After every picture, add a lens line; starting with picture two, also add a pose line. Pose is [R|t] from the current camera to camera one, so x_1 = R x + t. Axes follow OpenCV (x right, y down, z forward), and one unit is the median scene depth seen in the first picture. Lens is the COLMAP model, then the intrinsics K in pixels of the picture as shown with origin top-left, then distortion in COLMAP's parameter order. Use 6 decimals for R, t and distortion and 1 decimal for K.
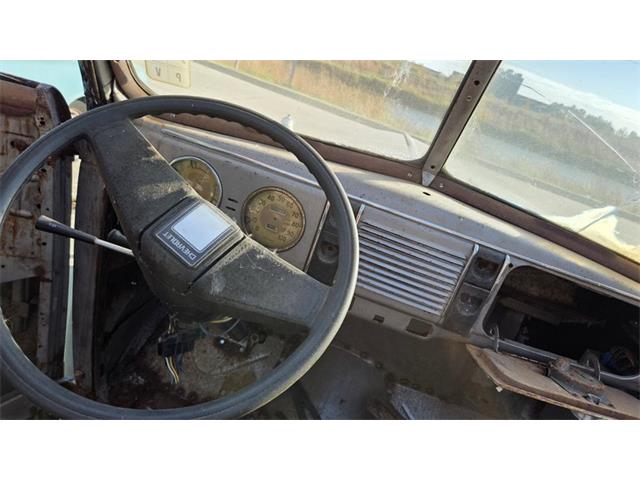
lens RADIAL K [[418.2, 0, 318.8], [0, 418.2, 241.4], [0, 0, 1]] dist [0.064017, -0.063051]
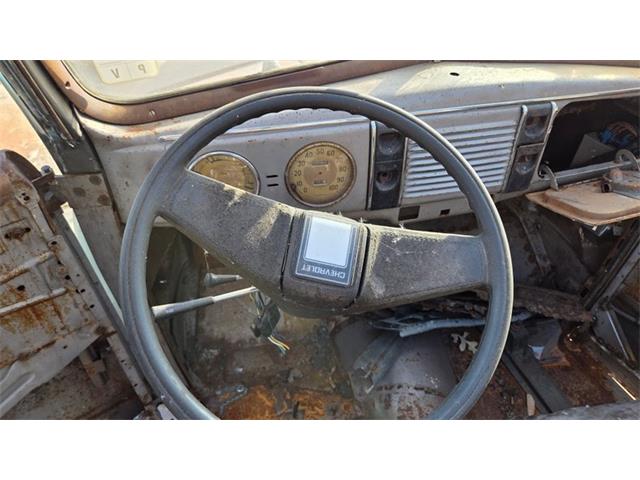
lens RADIAL K [[418.2, 0, 318.8], [0, 418.2, 241.4], [0, 0, 1]] dist [0.064017, -0.063051]
pose [[0.881109, -0.467444, 0.071710, -0.252984], [0.419515, 0.842578, 0.337741, -0.249186], [-0.218297, -0.267503, 0.938503, 0.089810]]
